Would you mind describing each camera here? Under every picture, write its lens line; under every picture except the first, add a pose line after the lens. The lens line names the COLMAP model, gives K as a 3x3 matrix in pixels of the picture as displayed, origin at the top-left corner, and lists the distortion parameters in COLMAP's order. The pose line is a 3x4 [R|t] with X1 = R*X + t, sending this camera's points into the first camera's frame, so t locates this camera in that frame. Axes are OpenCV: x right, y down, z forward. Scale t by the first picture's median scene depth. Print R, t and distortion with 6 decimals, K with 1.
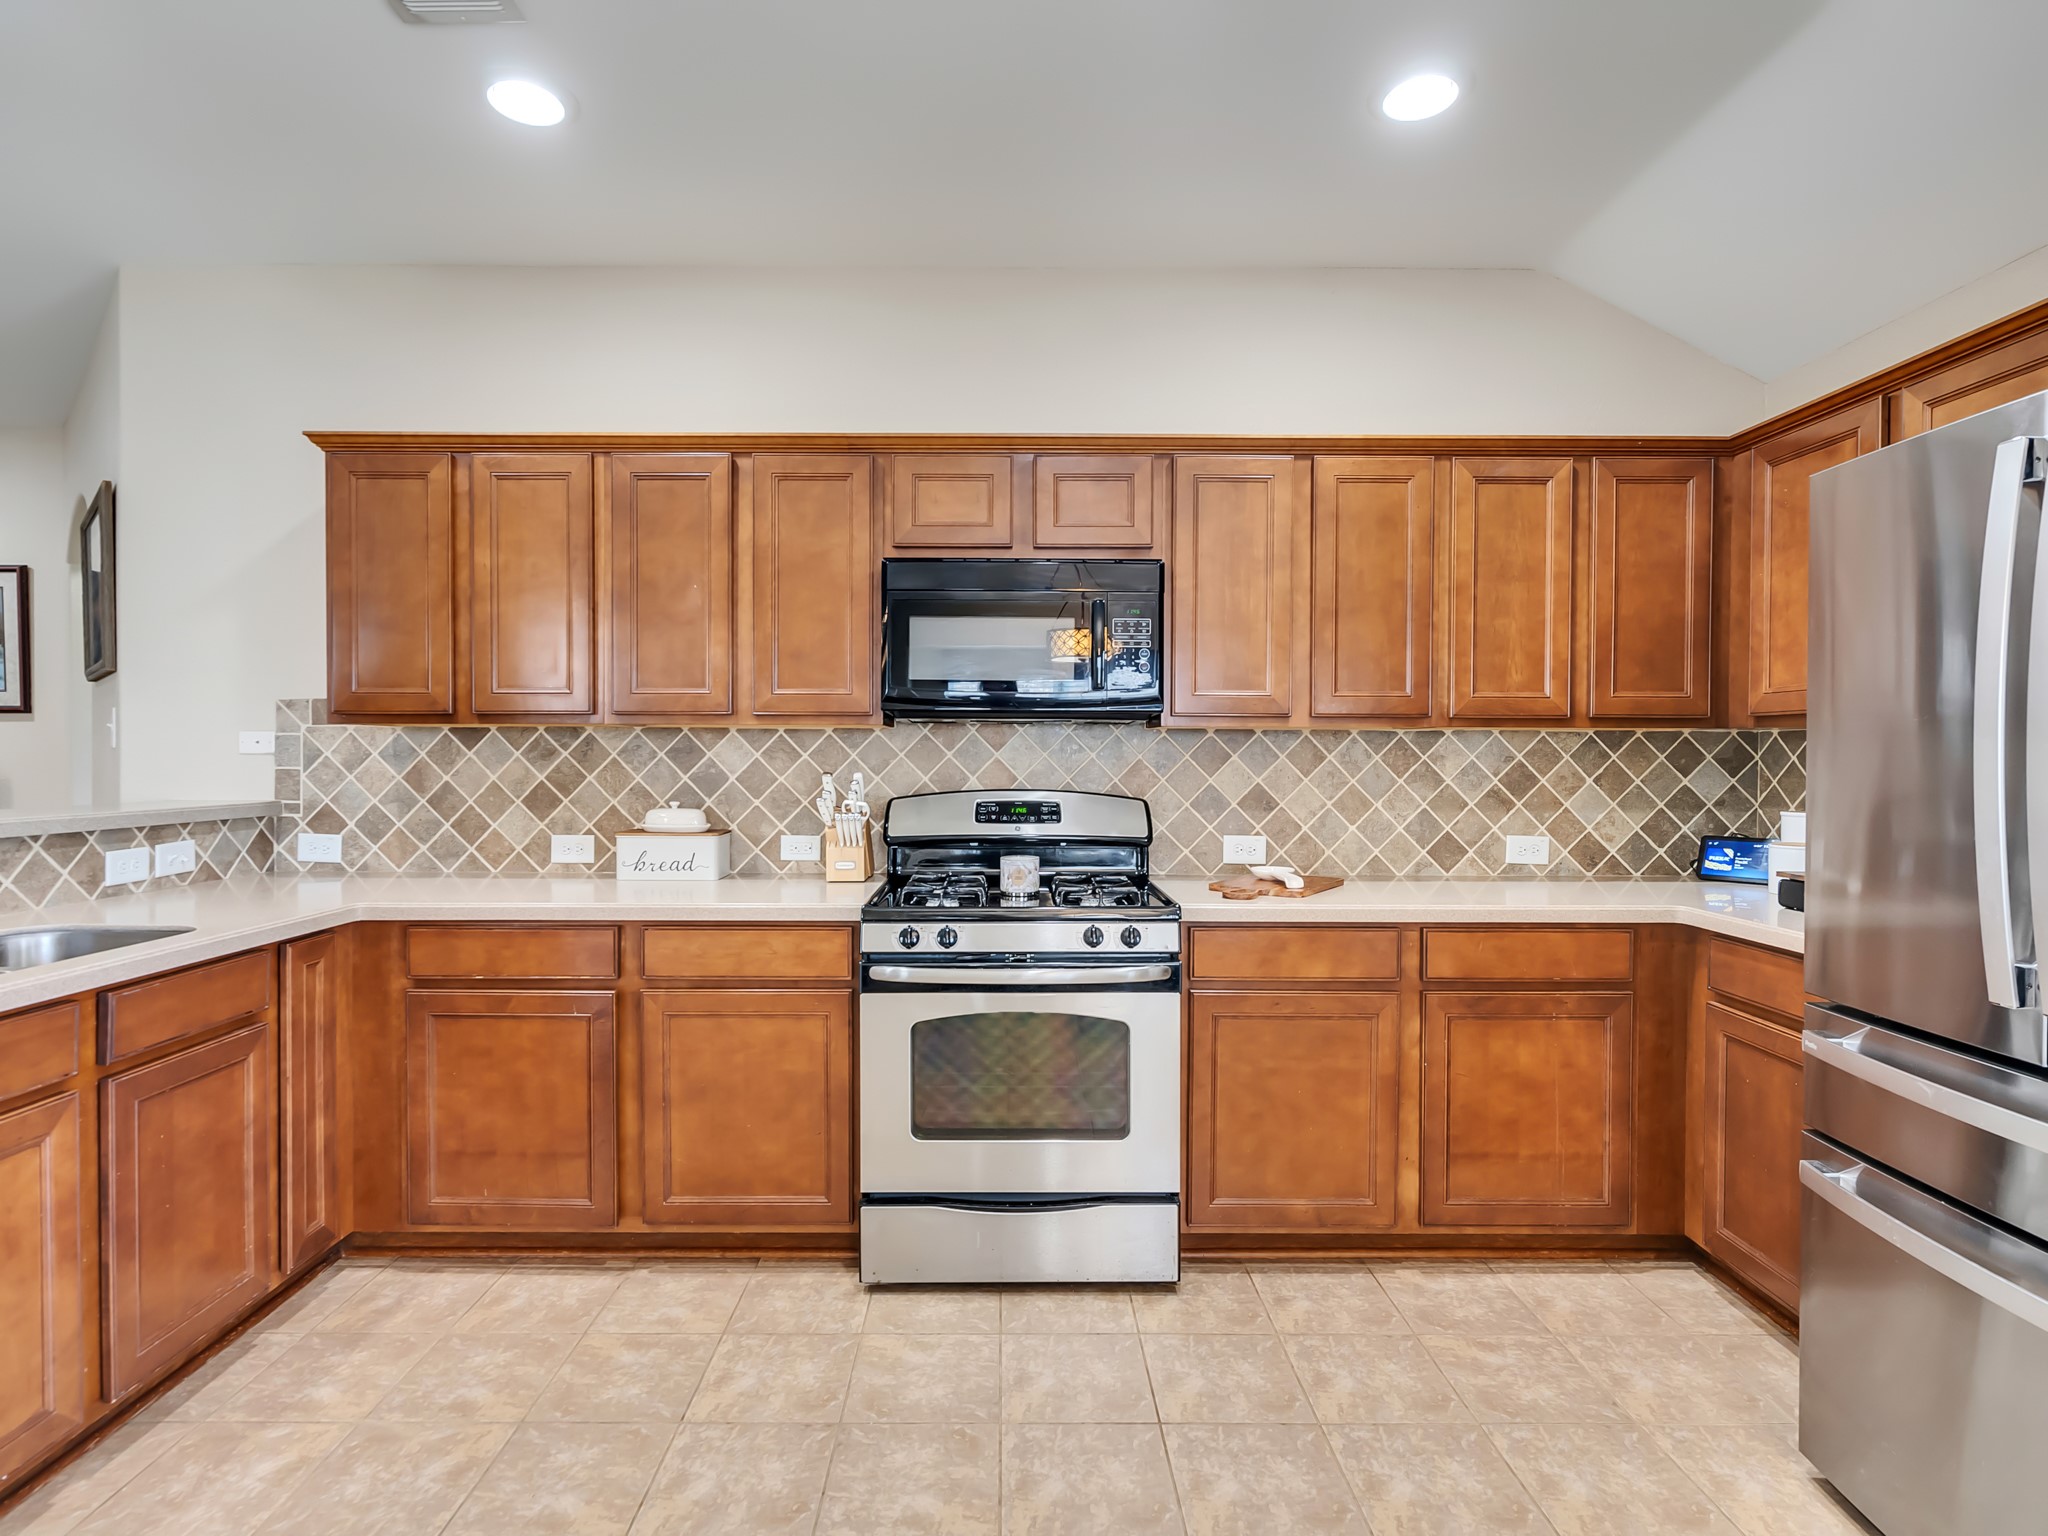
lens RADIAL K [[1046.0, 0, 1004.3], [0, 1046.0, 764.9], [0, 0, 1]] dist [-0.007864, 0.004877]
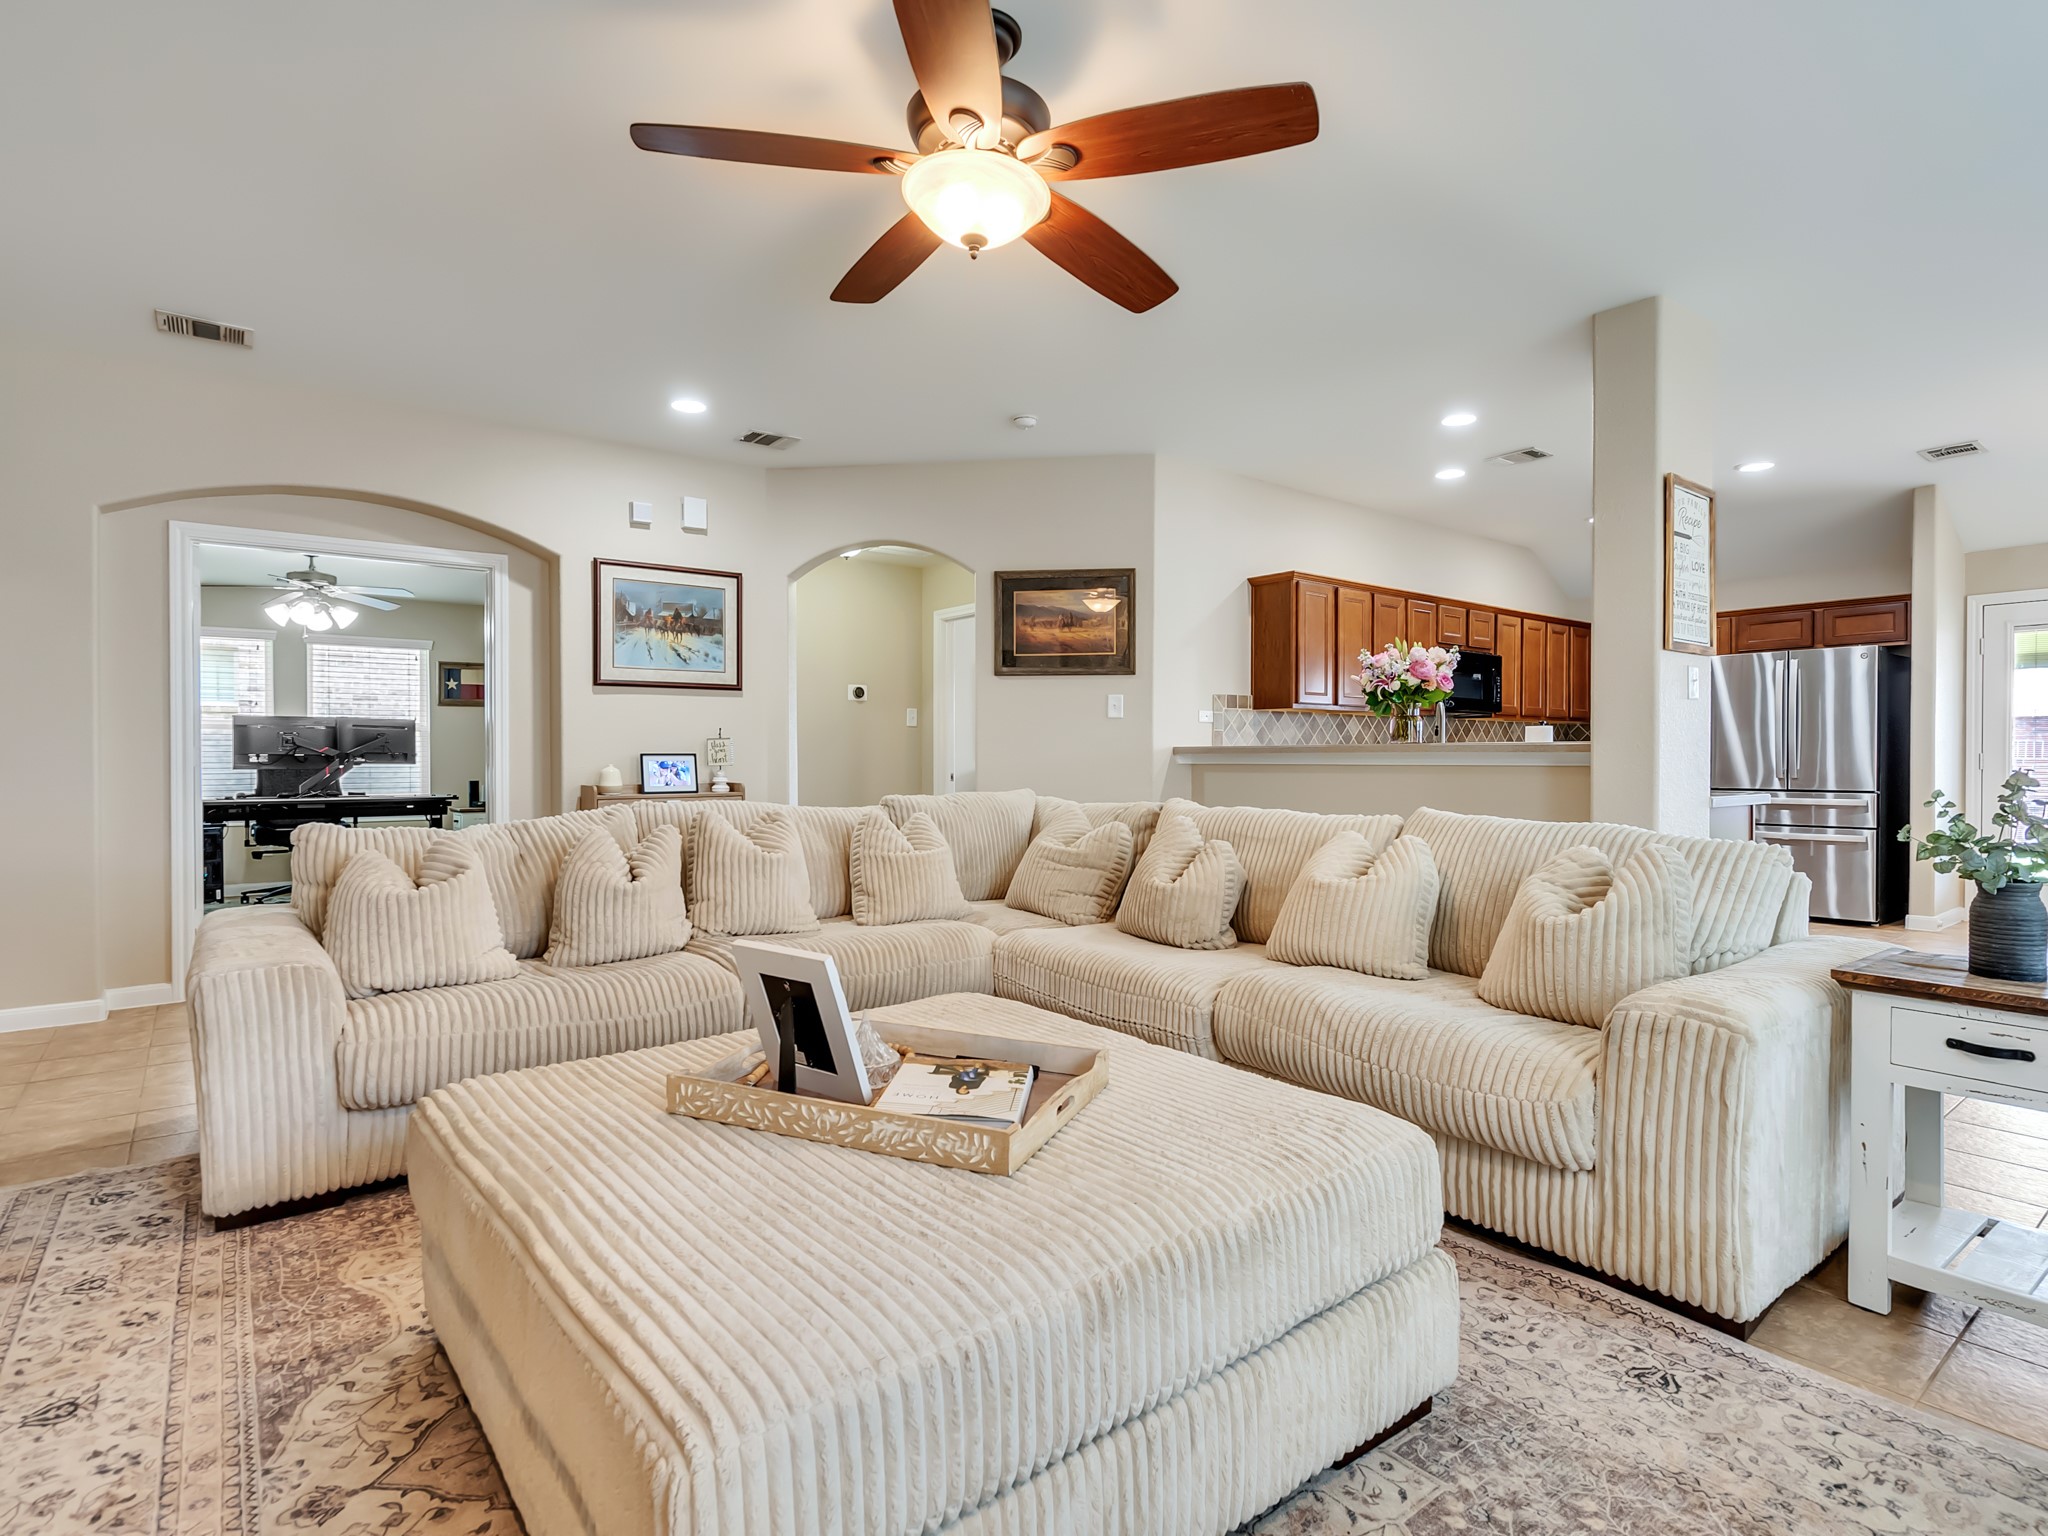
lens RADIAL K [[1046.0, 0, 991.1], [0, 1046.0, 757.8], [0, 0, 1]] dist [-0.007864, 0.004877]
pose [[0.790606, -0.005813, 0.612298, -2.456613], [0.009938, 0.999945, -0.003339, 0.061431], [-0.612245, 0.008725, 0.790620, -0.291833]]
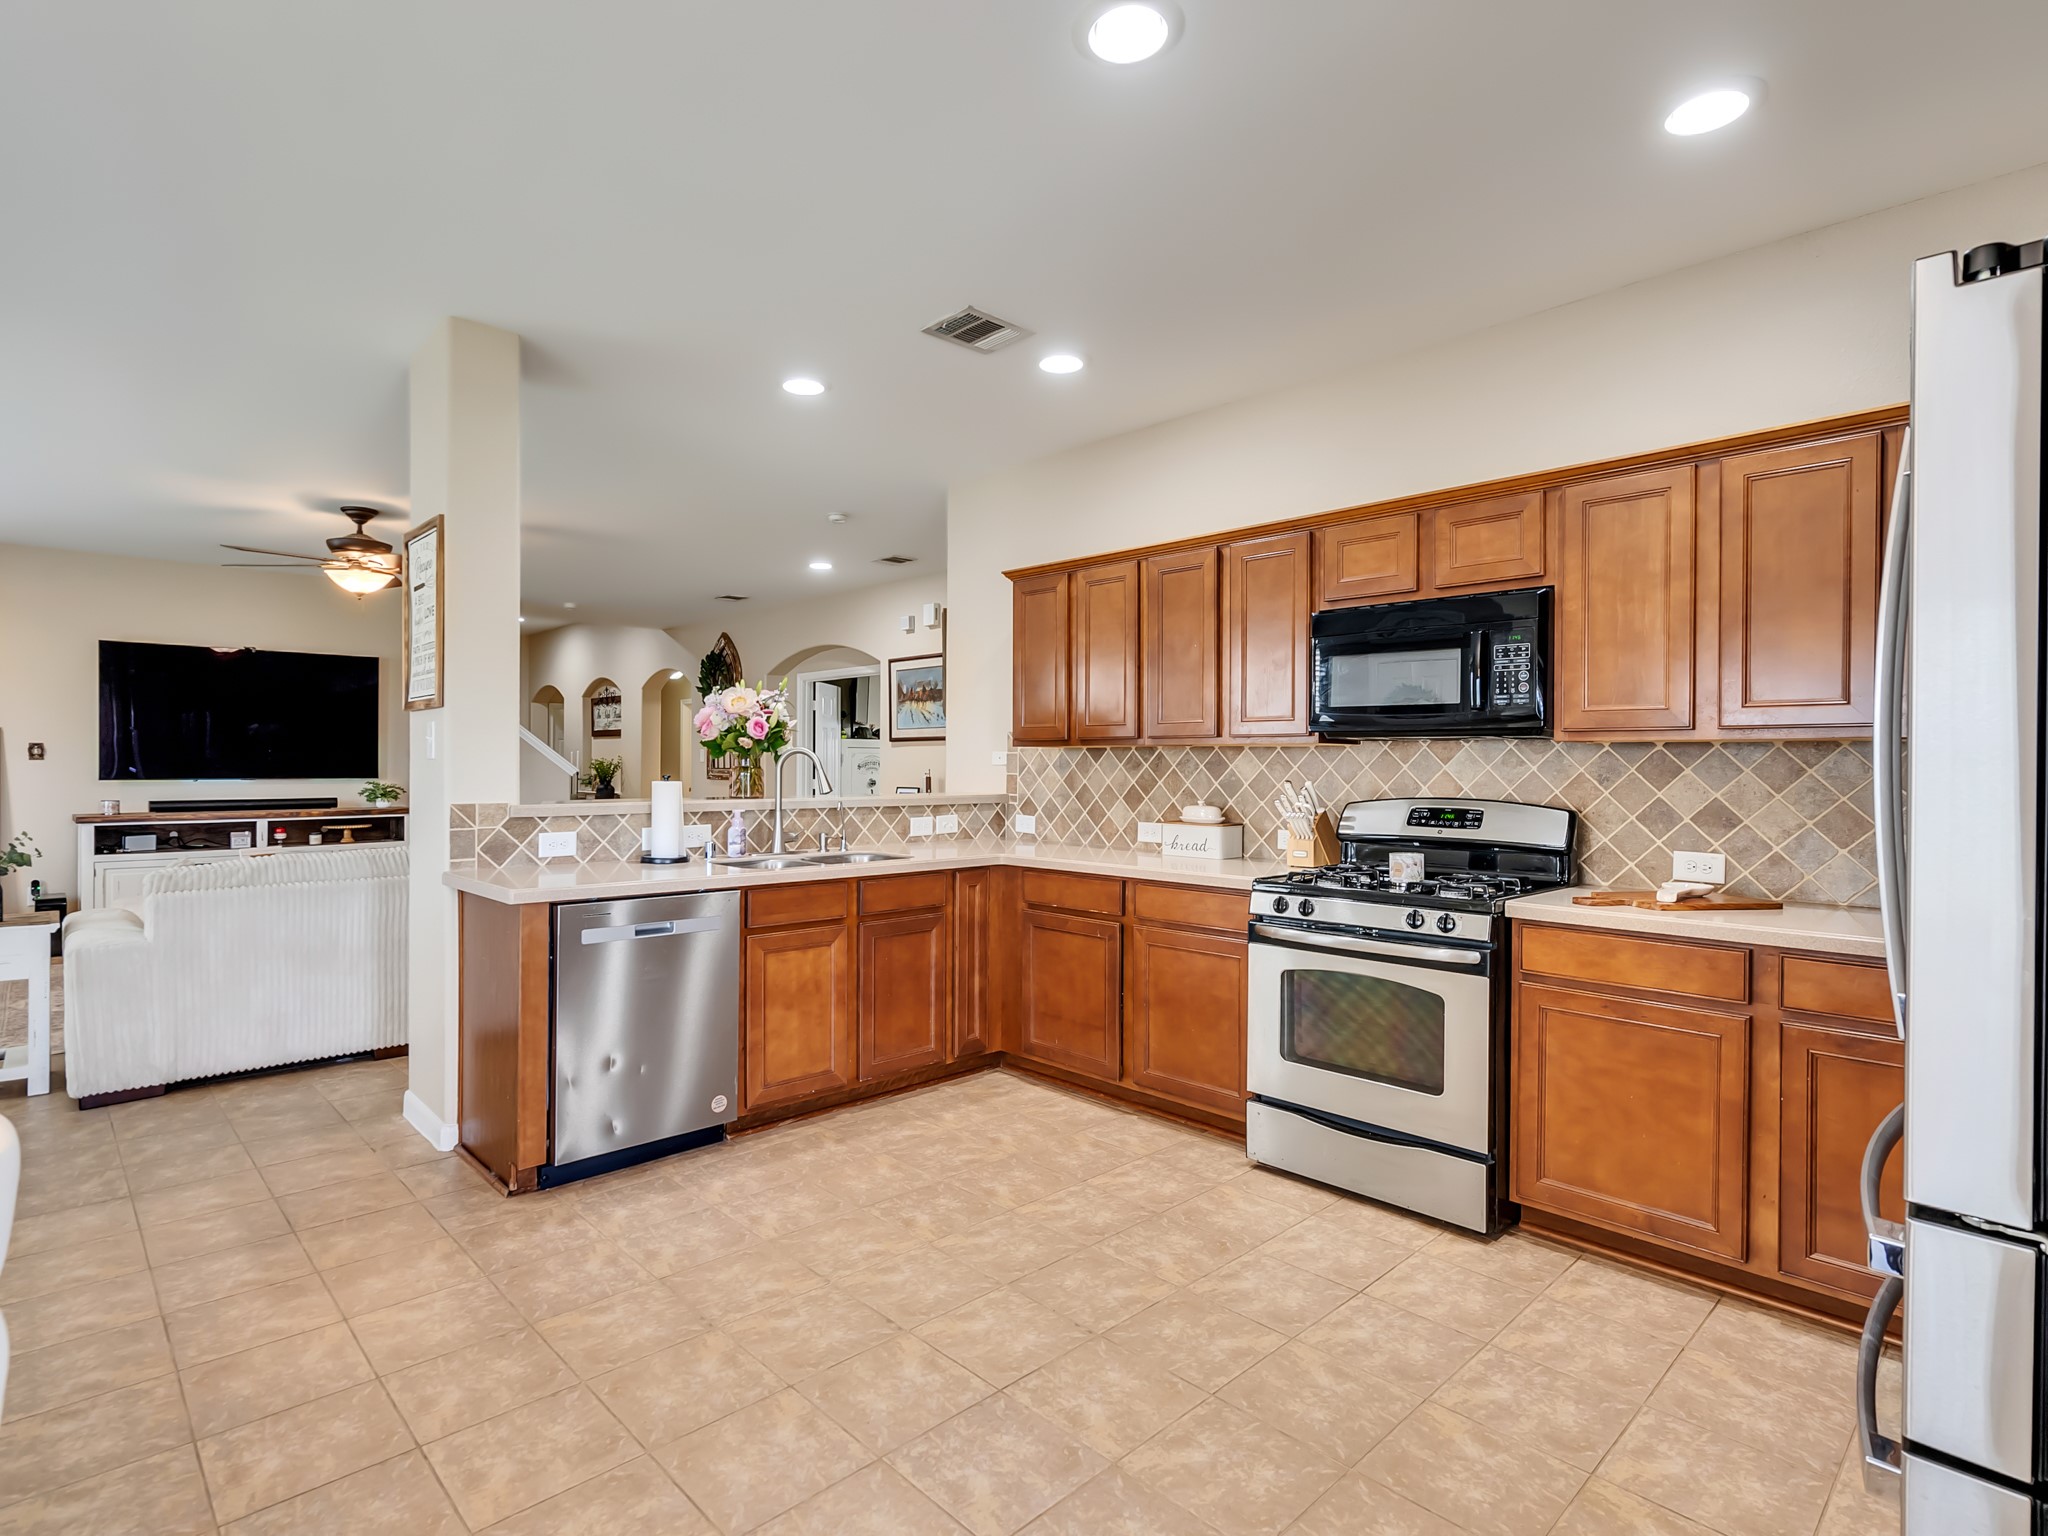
lens RADIAL K [[1046.0, 0, 1006.8], [0, 1046.0, 764.8], [0, 0, 1]] dist [-0.007864, 0.004877]
pose [[0.687334, 0.002251, -0.726338, 0.550217], [-0.011709, 0.999900, -0.007981, 0.002305], [0.726247, 0.013990, 0.687292, -0.139460]]
